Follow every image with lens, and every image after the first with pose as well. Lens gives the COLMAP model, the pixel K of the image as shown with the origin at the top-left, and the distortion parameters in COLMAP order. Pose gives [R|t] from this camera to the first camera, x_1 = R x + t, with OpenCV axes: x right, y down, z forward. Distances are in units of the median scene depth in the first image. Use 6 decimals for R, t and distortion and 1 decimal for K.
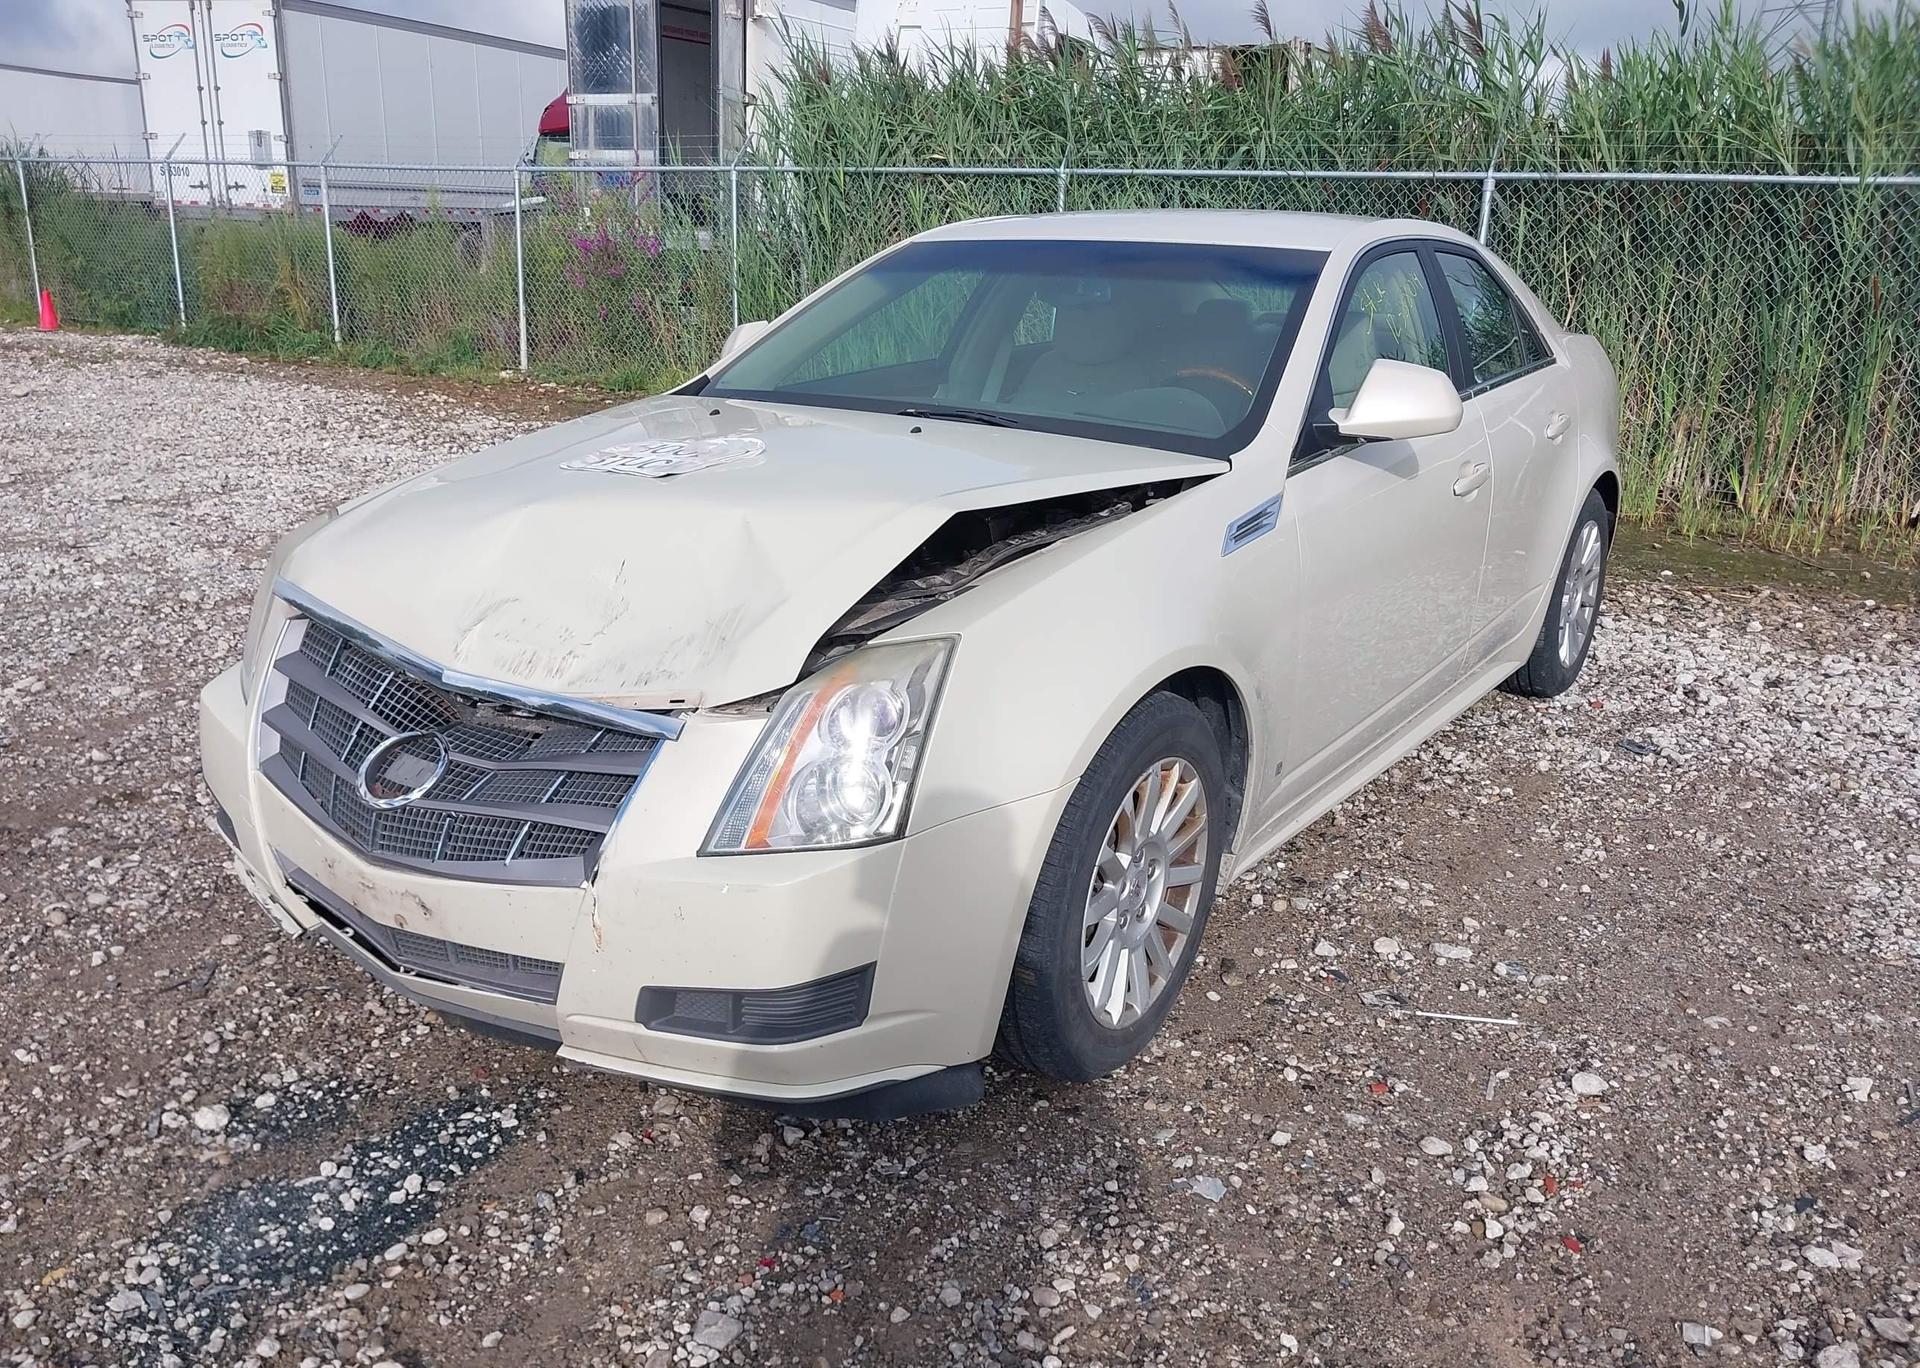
lens RADIAL K [[1520.0, 0, 952.5], [0, 1520.0, 668.4], [0, 0, 1]] dist [0.020394, -0.034156]
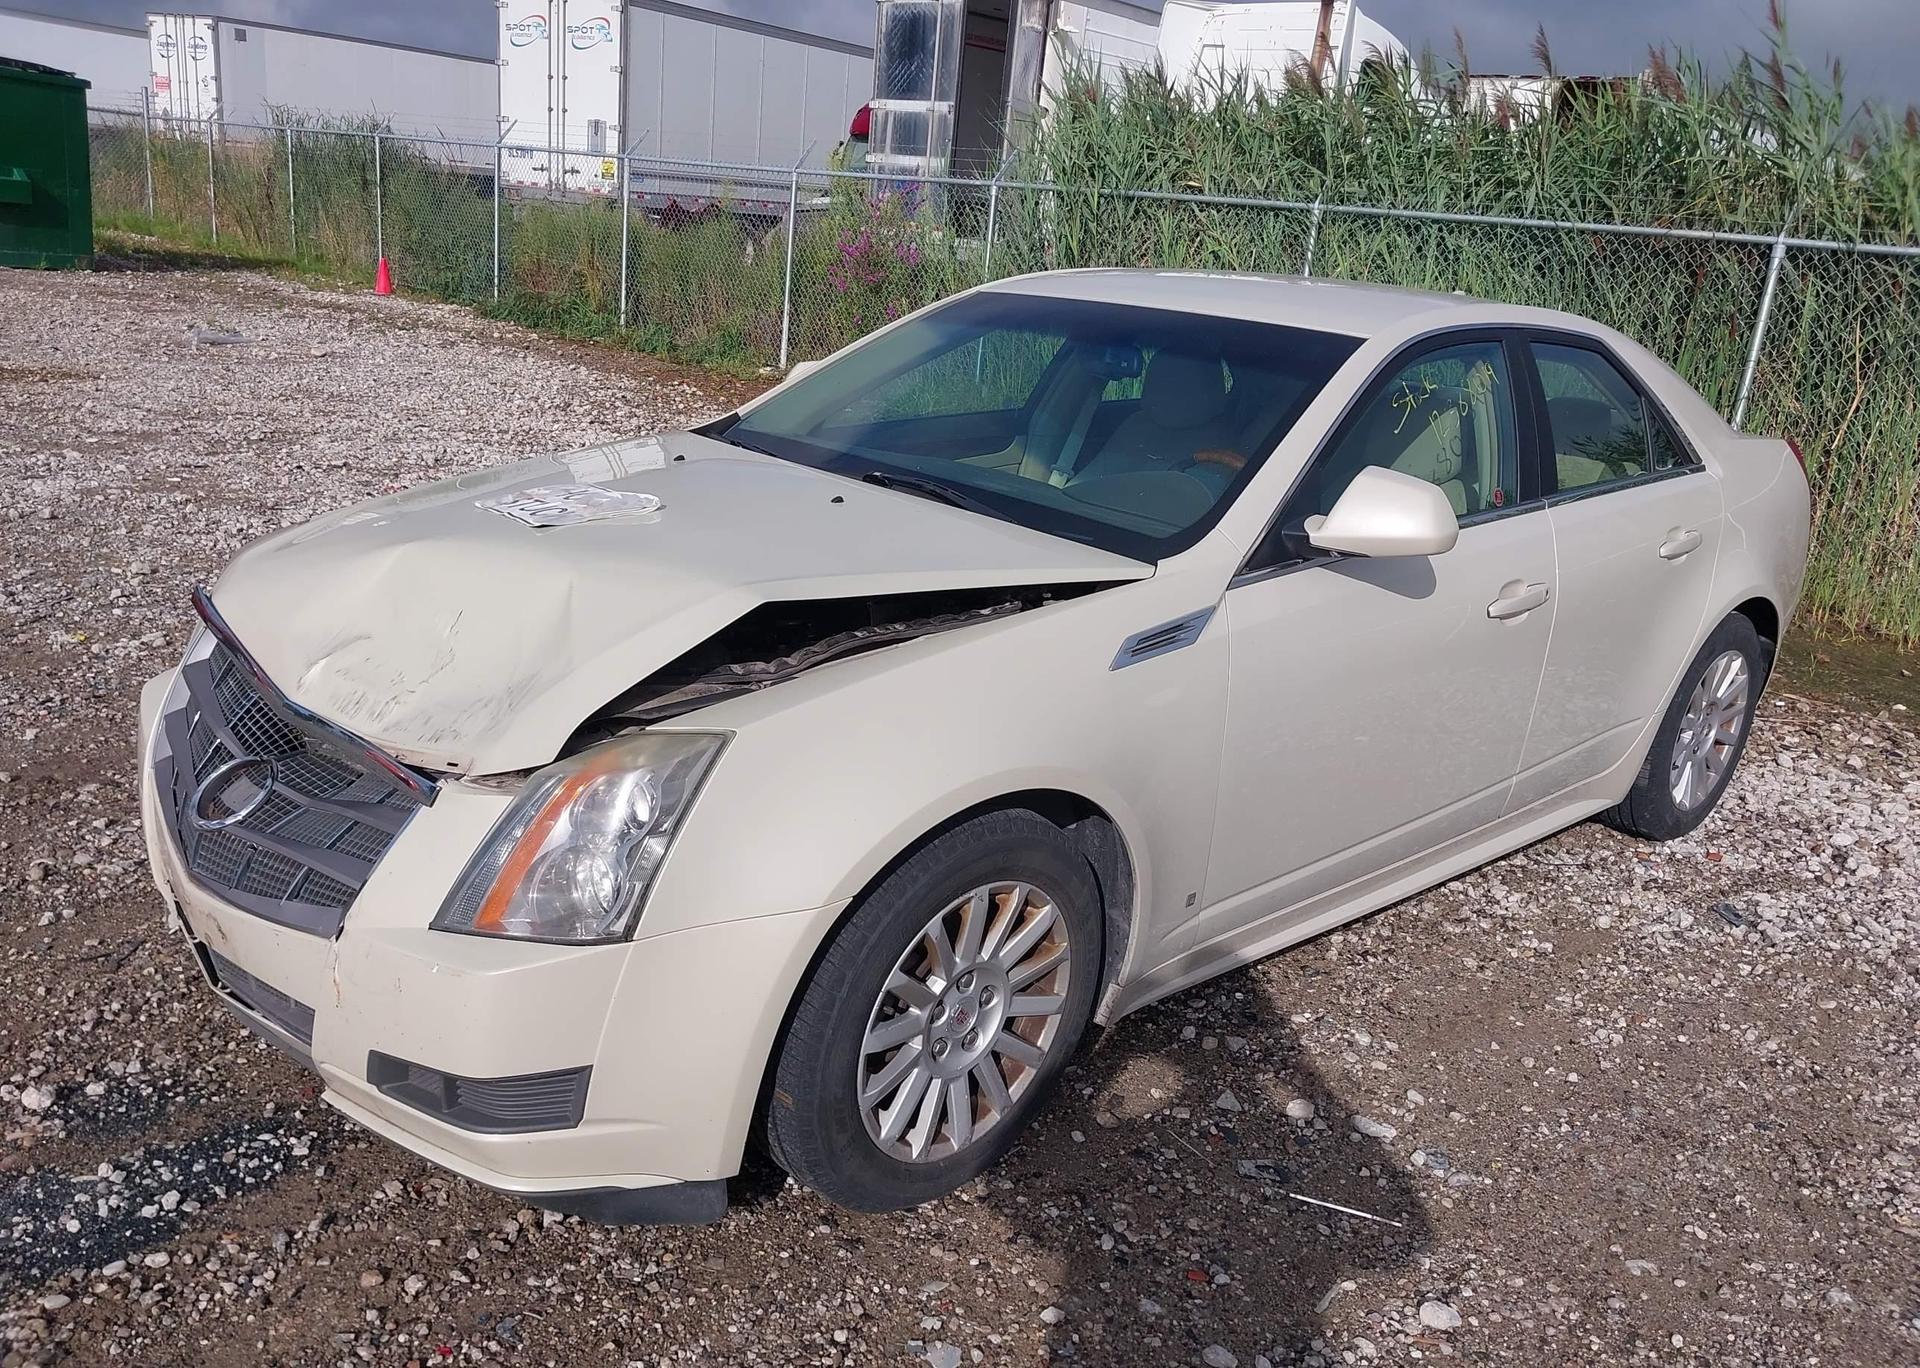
lens RADIAL K [[1520.0, 0, 947.5], [0, 1520.0, 684.1], [0, 0, 1]] dist [0.020394, -0.034156]
pose [[0.975302, 0.117264, -0.187174, 0.217947], [-0.116450, 0.993077, 0.015378, -0.058245], [0.187682, 0.006799, 0.982206, 0.066518]]
